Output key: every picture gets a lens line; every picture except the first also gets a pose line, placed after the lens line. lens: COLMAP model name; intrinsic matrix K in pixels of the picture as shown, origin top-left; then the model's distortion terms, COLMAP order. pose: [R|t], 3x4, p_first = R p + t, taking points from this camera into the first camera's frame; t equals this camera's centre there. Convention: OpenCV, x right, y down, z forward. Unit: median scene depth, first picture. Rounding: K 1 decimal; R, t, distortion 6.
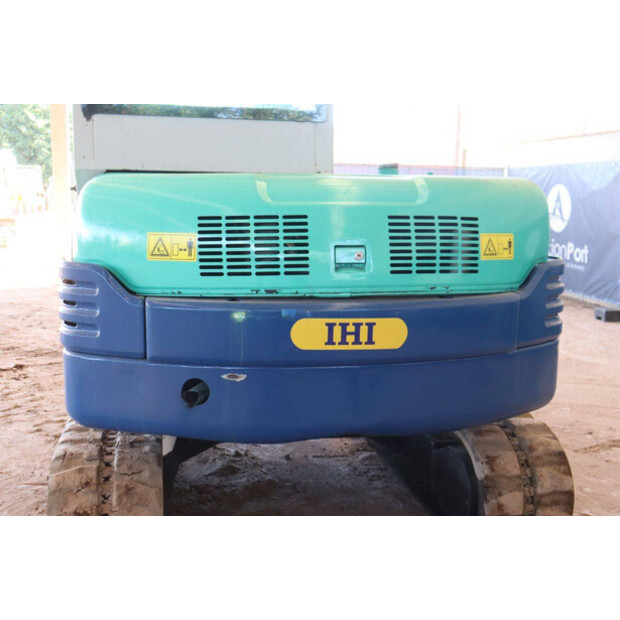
lens RADIAL K [[748.2, 0, 310.0], [0, 748.2, 310.0], [0, 0, 1]] dist [-0.003772, 0.058908]
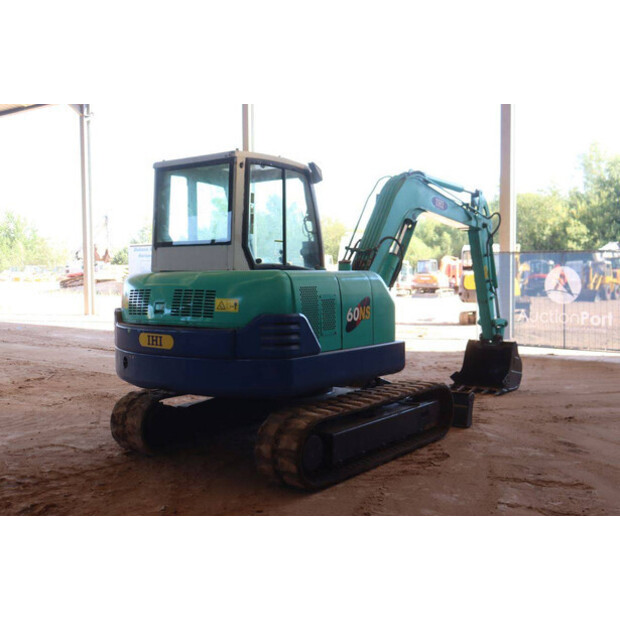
lens RADIAL K [[748.2, 0, 310.0], [0, 748.2, 310.0], [0, 0, 1]] dist [-0.003772, 0.058908]
pose [[0.653976, 0.011178, -0.756432, 2.060282], [-0.099489, 0.992477, -0.071348, 0.053588], [0.749945, 0.121916, 0.650169, -0.146179]]
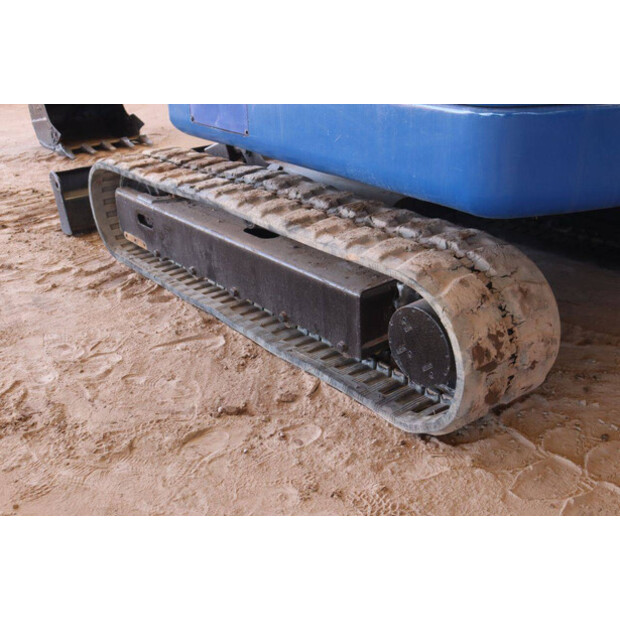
lens RADIAL K [[748.2, 0, 310.0], [0, 748.2, 310.0], [0, 0, 1]] dist [-0.003772, 0.058908]
pose [[0.894649, -0.224727, 0.386136, -0.816796], [0.120293, 0.953532, 0.276235, 0.023350], [-0.430271, -0.200684, 0.880110, 0.471496]]
